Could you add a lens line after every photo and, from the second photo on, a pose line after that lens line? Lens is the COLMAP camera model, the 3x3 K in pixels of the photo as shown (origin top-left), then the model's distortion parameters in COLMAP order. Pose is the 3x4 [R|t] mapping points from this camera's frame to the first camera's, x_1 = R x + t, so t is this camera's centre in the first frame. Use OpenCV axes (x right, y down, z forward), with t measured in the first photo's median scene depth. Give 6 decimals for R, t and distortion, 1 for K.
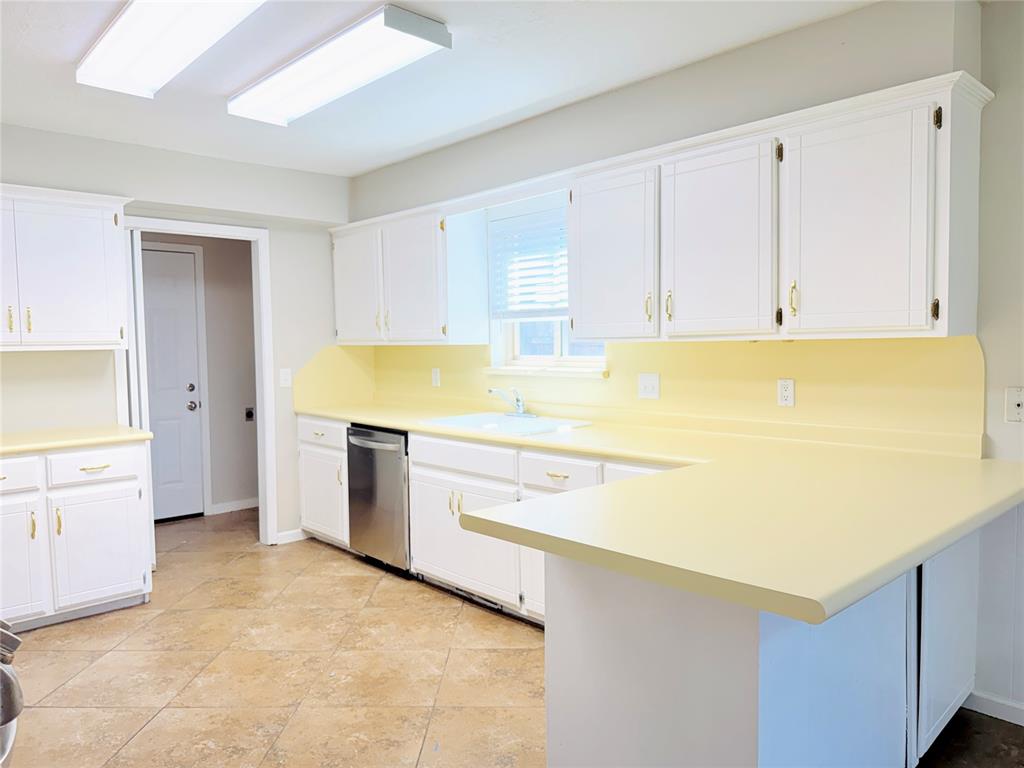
lens RADIAL K [[722.3, 0, 514.5], [0, 722.3, 383.5], [0, 0, 1]] dist [0.043816, -0.020766]
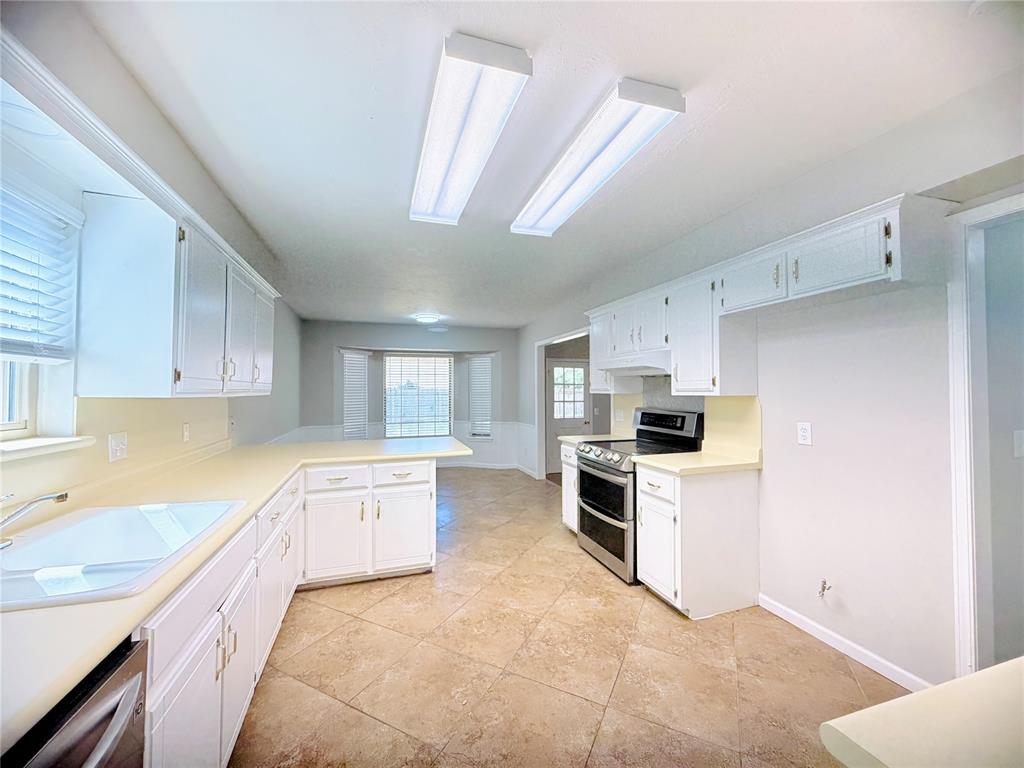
lens RADIAL K [[410.7, 0, 507.2], [0, 410.7, 380.8], [0, 0, 1]] dist [0.002924, -0.000882]
pose [[-0.900785, 0.019869, 0.433811, -0.647319], [0.031119, 0.999338, 0.018846, -0.090840], [-0.433149, 0.030476, -0.900807, 1.685249]]
